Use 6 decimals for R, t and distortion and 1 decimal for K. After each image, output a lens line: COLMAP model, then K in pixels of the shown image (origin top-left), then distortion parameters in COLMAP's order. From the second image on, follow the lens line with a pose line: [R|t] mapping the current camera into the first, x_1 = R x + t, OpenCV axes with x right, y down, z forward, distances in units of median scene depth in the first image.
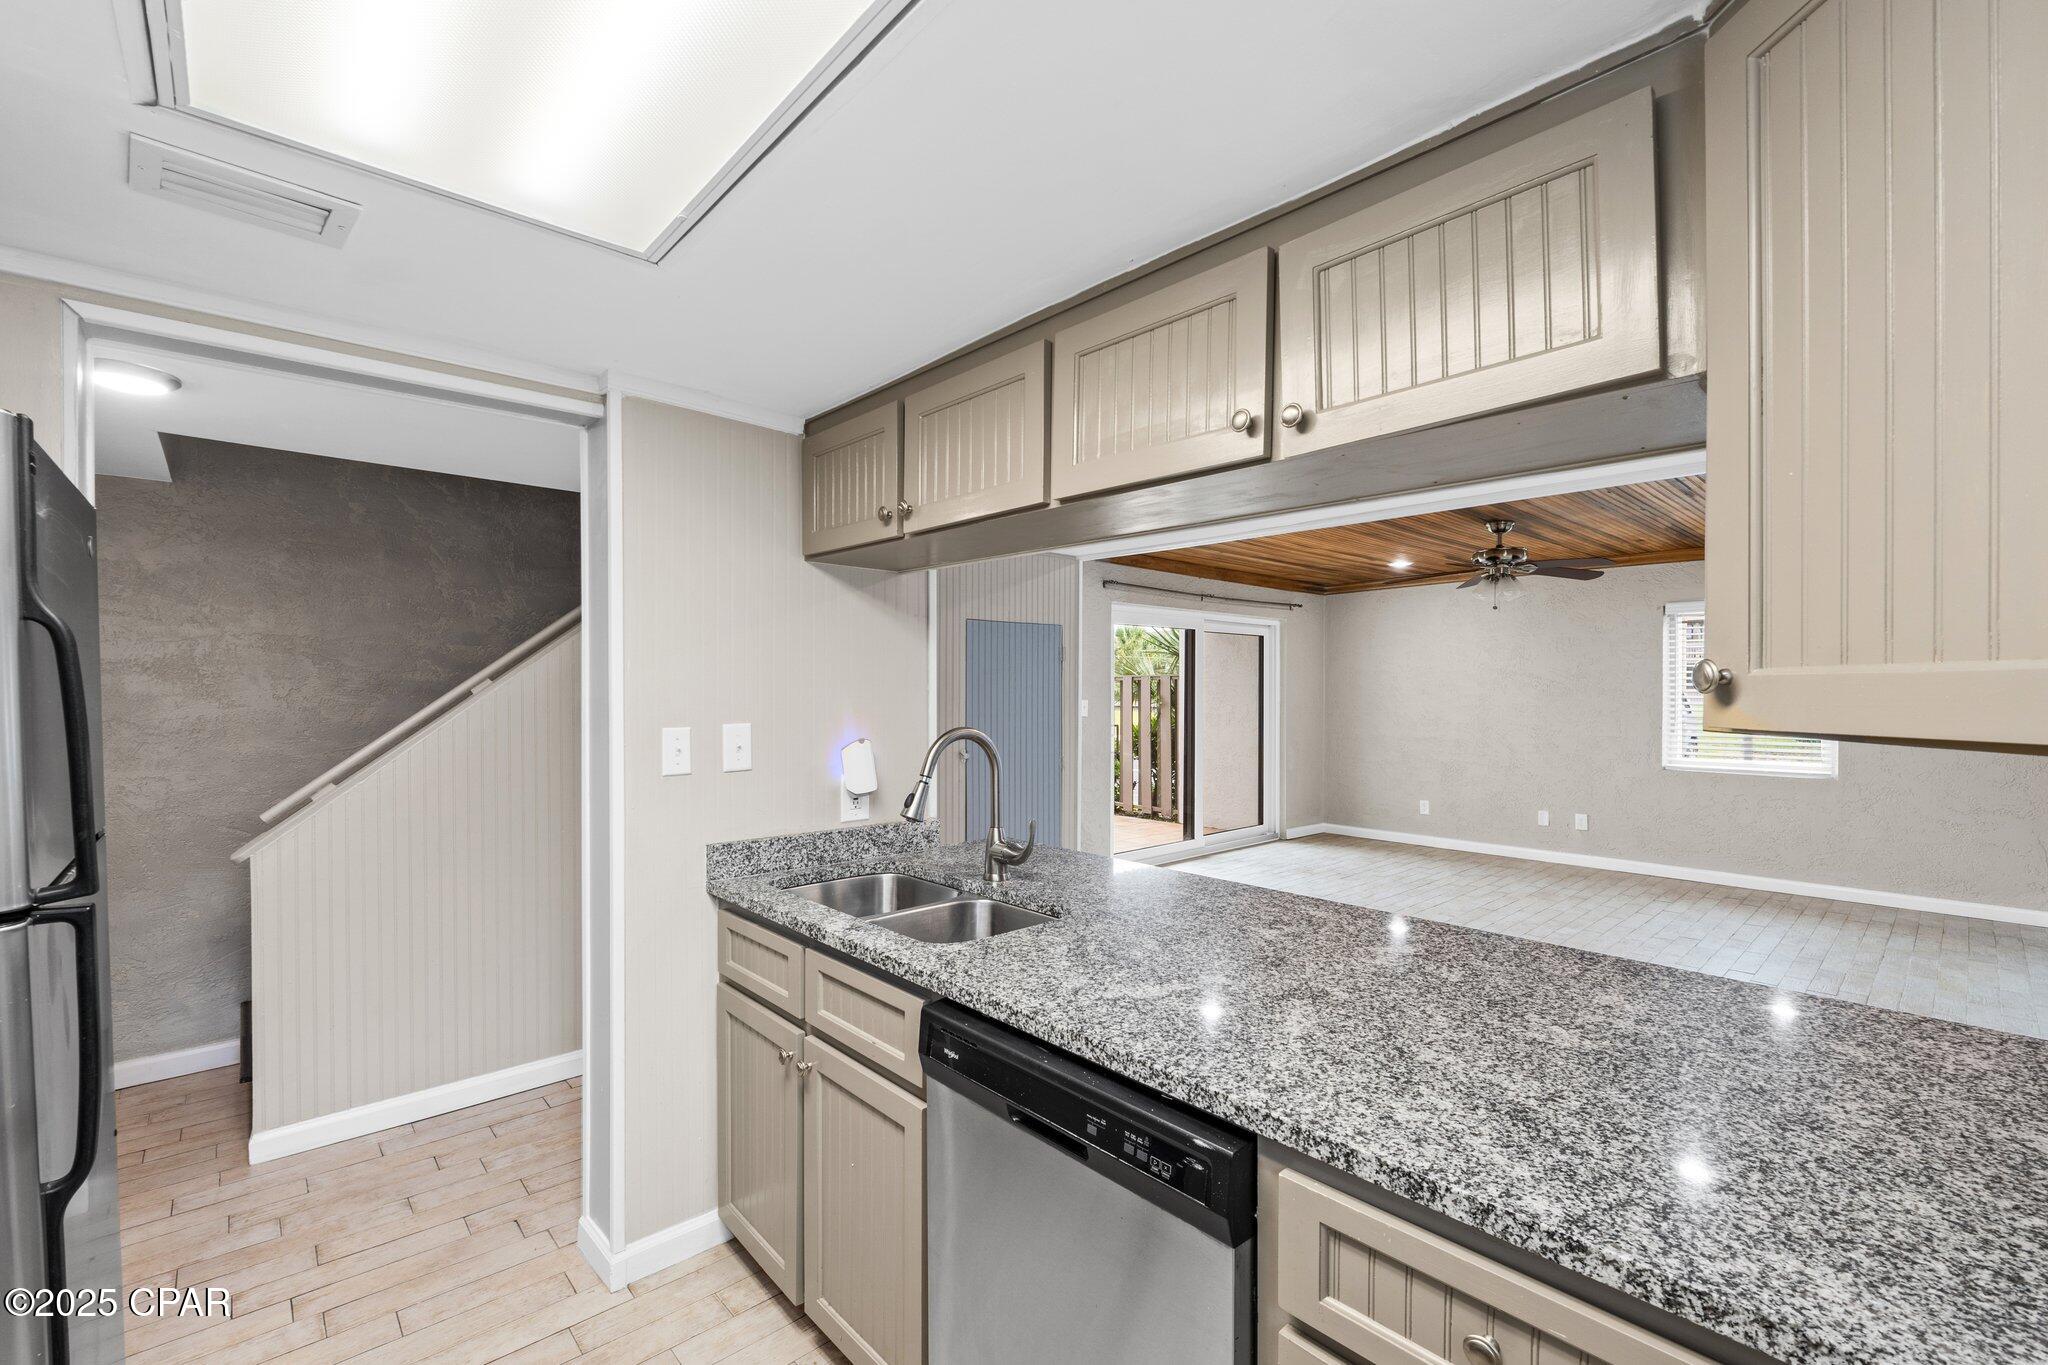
lens RADIAL K [[872.1, 0, 1016.4], [0, 872.1, 687.6], [0, 0, 1]] dist [-0.003180, -0.000213]
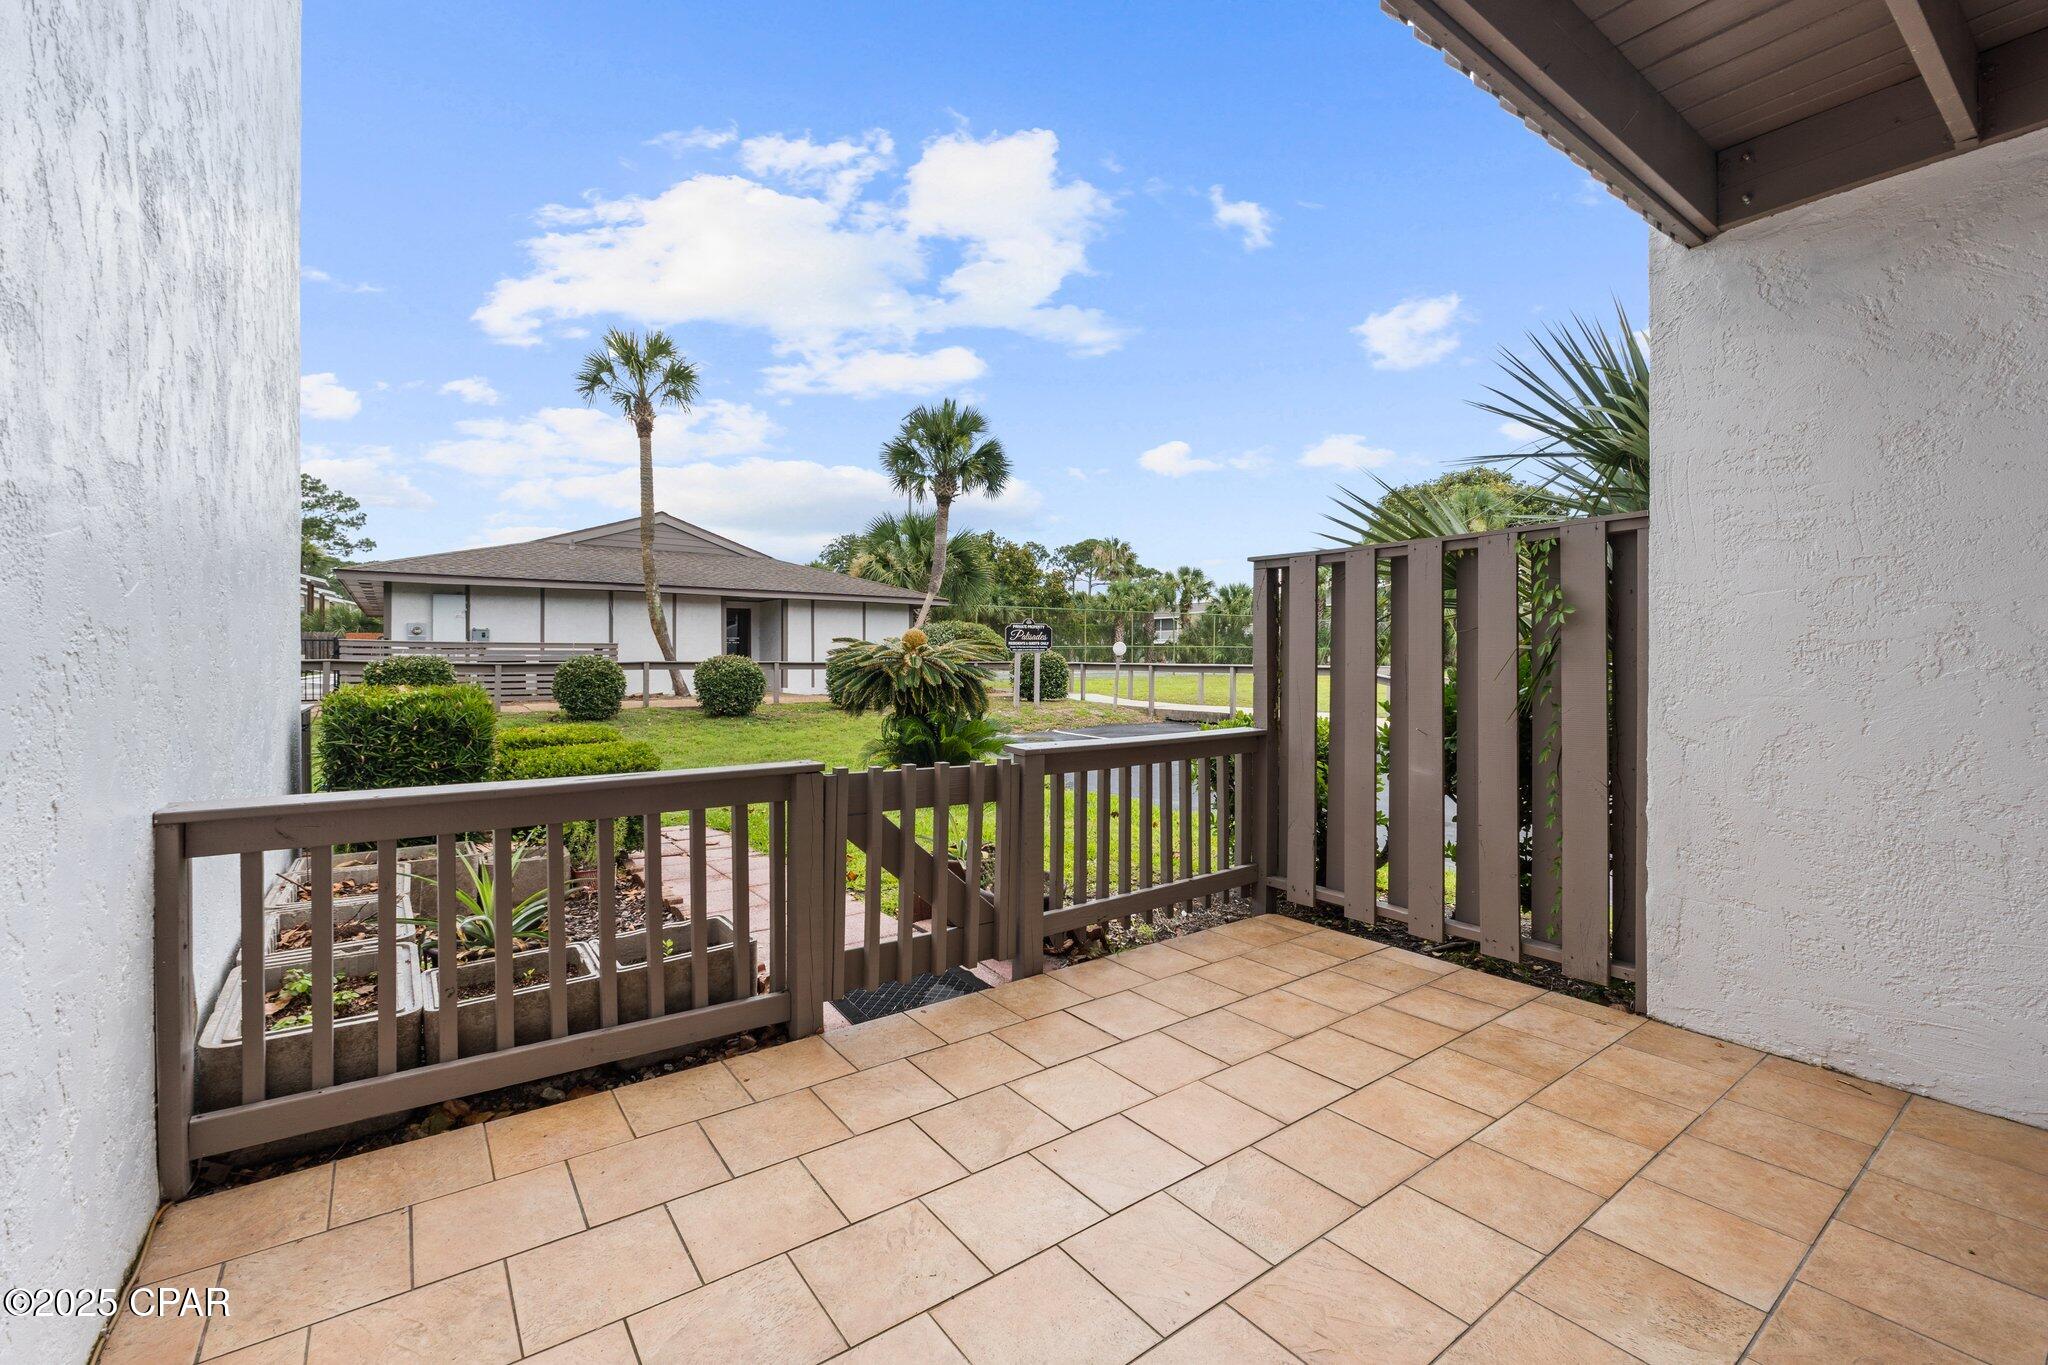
lens RADIAL K [[855.1, 0, 1008.7], [0, 855.1, 662.9], [0, 0, 1]] dist [-0.007221, -0.000088]
pose [[0.992949, -0.000823, -0.118538, 0.026214], [0.001346, 0.999990, 0.004332, 0.102242], [0.118534, -0.004461, 0.992940, 2.058521]]
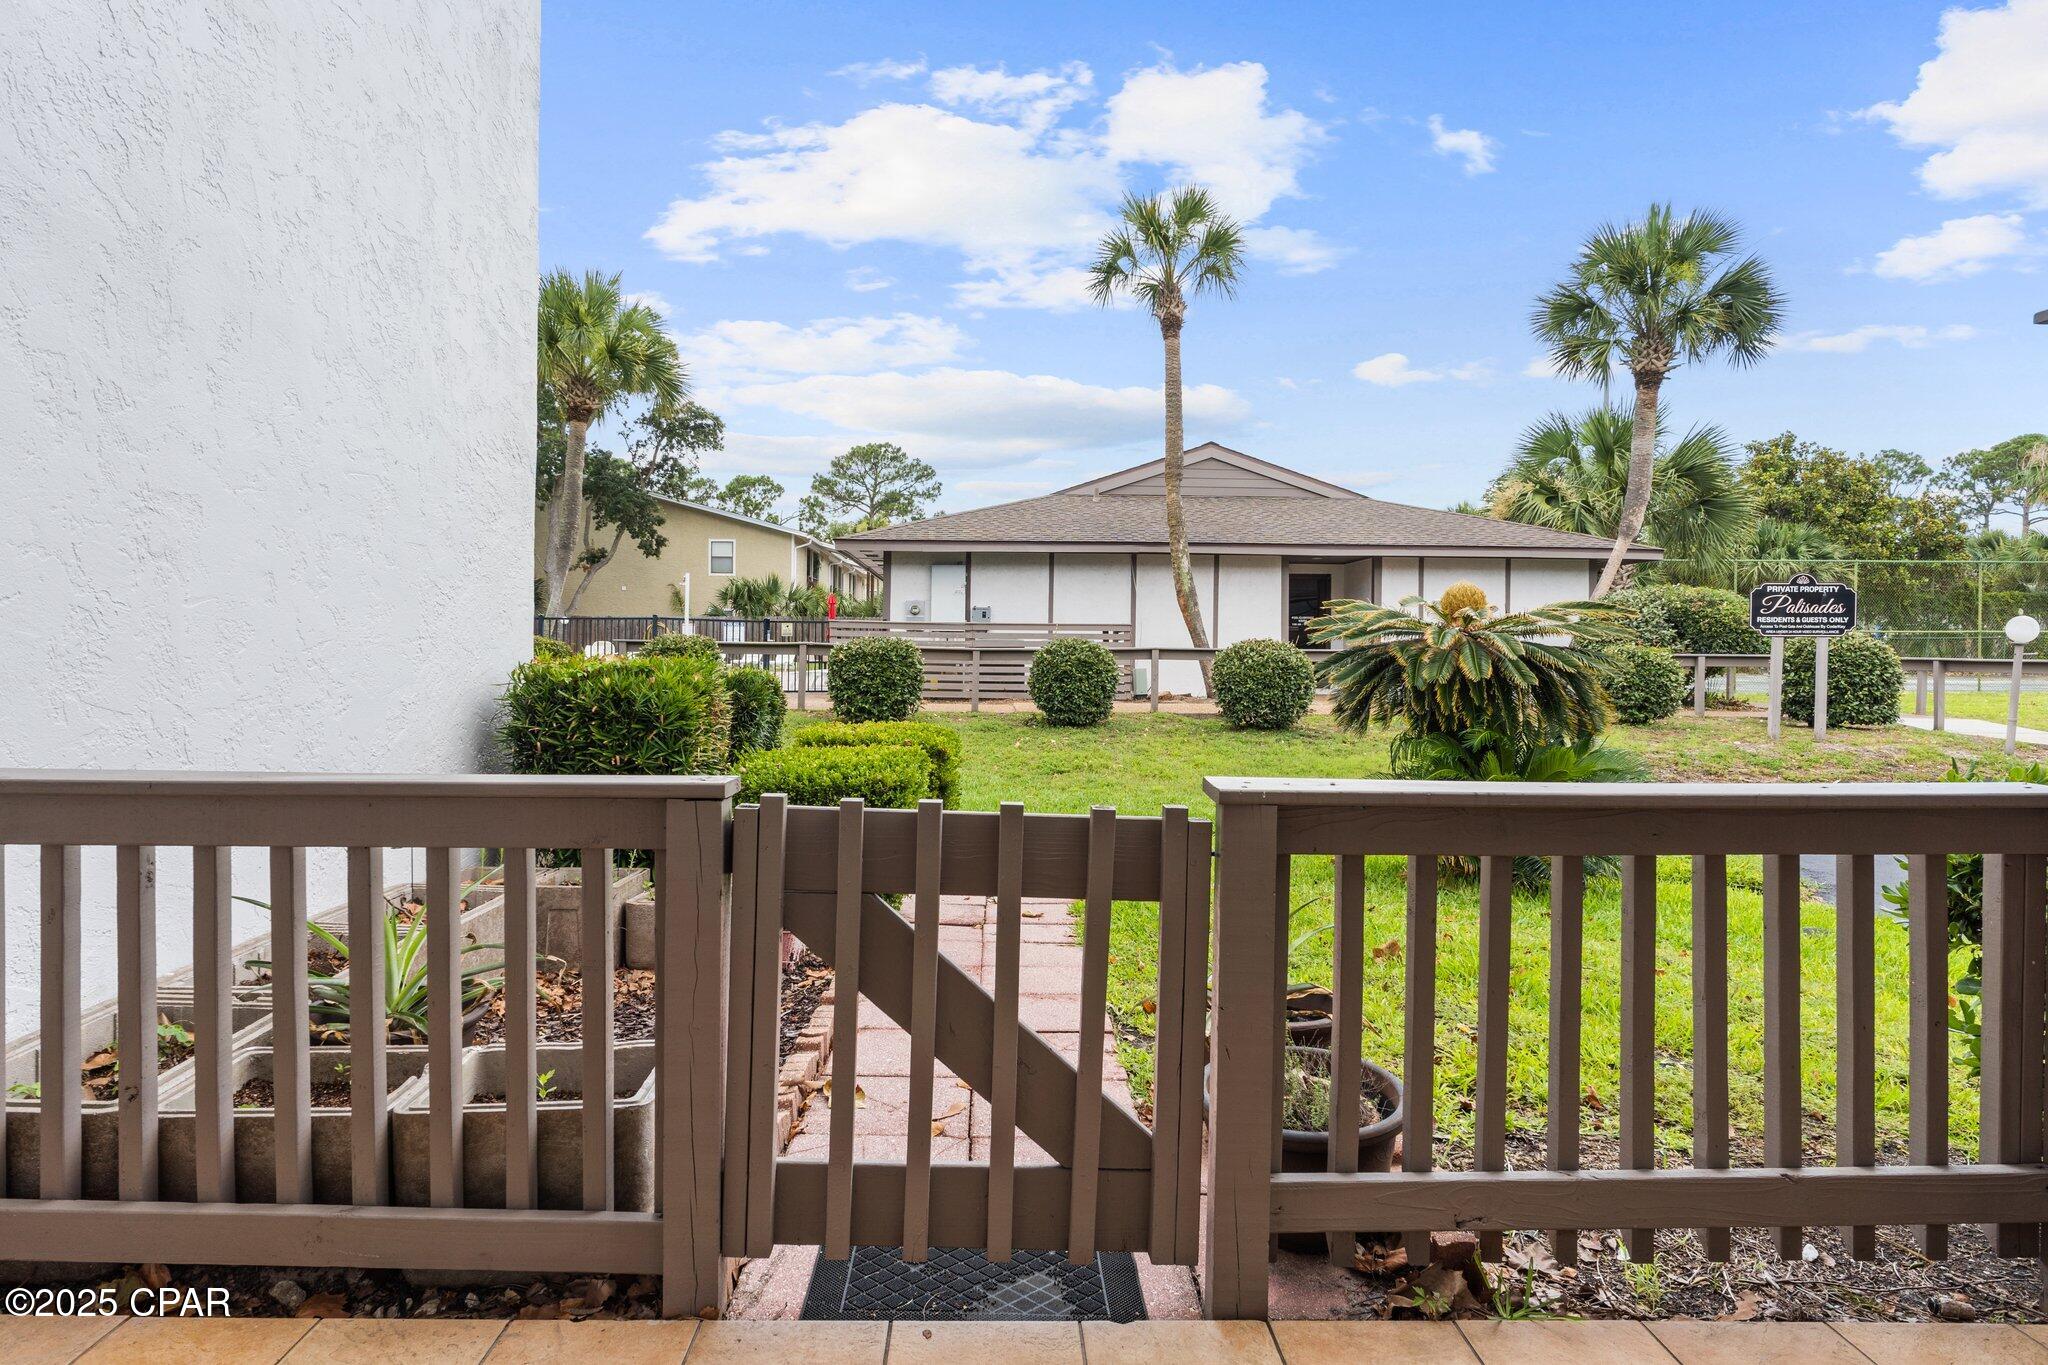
lens RADIAL K [[1224.1, 0, 1005.7], [0, 1224.1, 648.7], [0, 0, 1]] dist [-0.000896, 0.001422]
pose [[0.748795, 0.003659, -0.662792, 0.248953], [-0.007922, 0.999963, -0.003431, 0.137831], [0.662755, 0.007820, 0.748796, 2.501379]]
